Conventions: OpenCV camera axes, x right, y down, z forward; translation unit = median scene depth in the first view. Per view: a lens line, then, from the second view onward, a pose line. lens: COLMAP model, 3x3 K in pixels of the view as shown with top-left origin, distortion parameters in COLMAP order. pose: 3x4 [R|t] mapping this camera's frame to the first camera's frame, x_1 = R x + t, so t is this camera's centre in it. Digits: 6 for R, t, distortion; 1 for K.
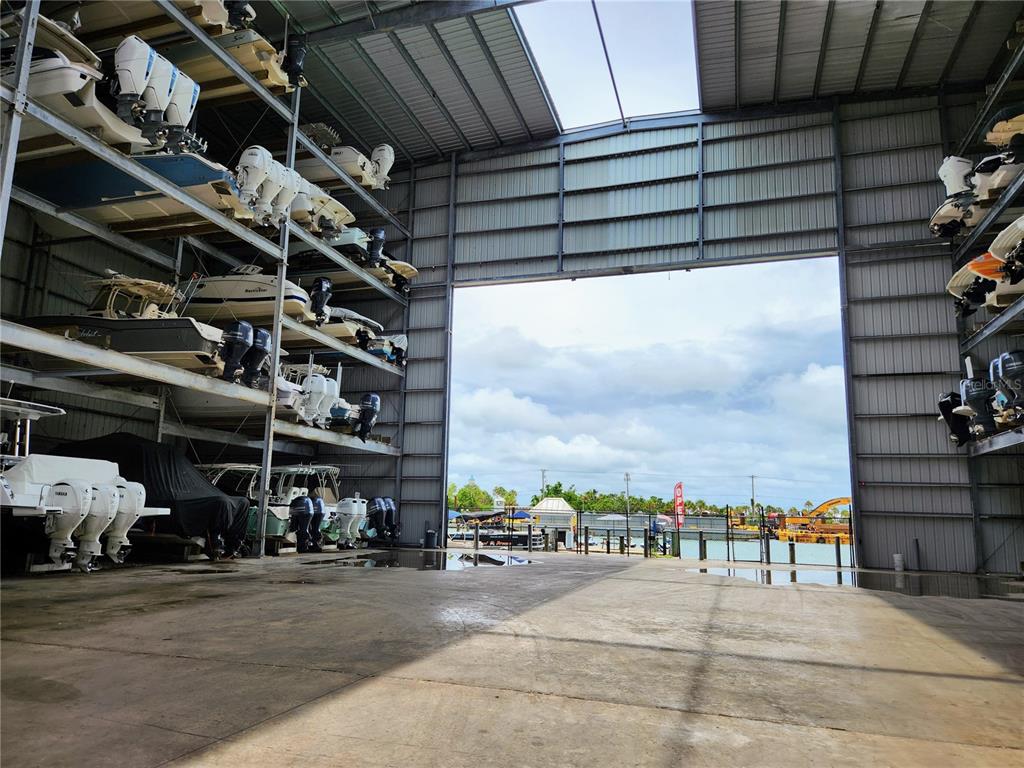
lens RADIAL K [[684.3, 0, 529.0], [0, 684.3, 387.0], [0, 0, 1]] dist [0.084597, -0.081604]
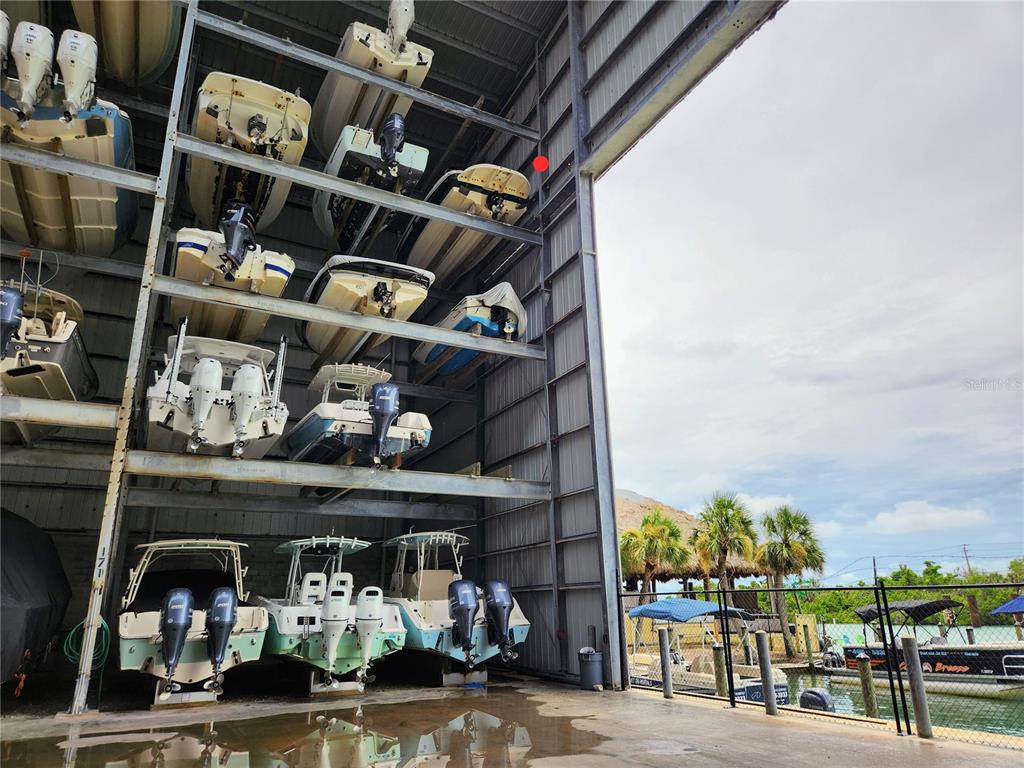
lens RADIAL K [[684.3, 0, 529.0], [0, 684.3, 387.0], [0, 0, 1]] dist [0.084597, -0.081604]
pose [[0.694667, -0.252328, -0.673624, 0.194146], [0.161612, 0.967264, -0.195660, 0.123139], [0.700942, 0.027053, 0.712705, 0.631100]]
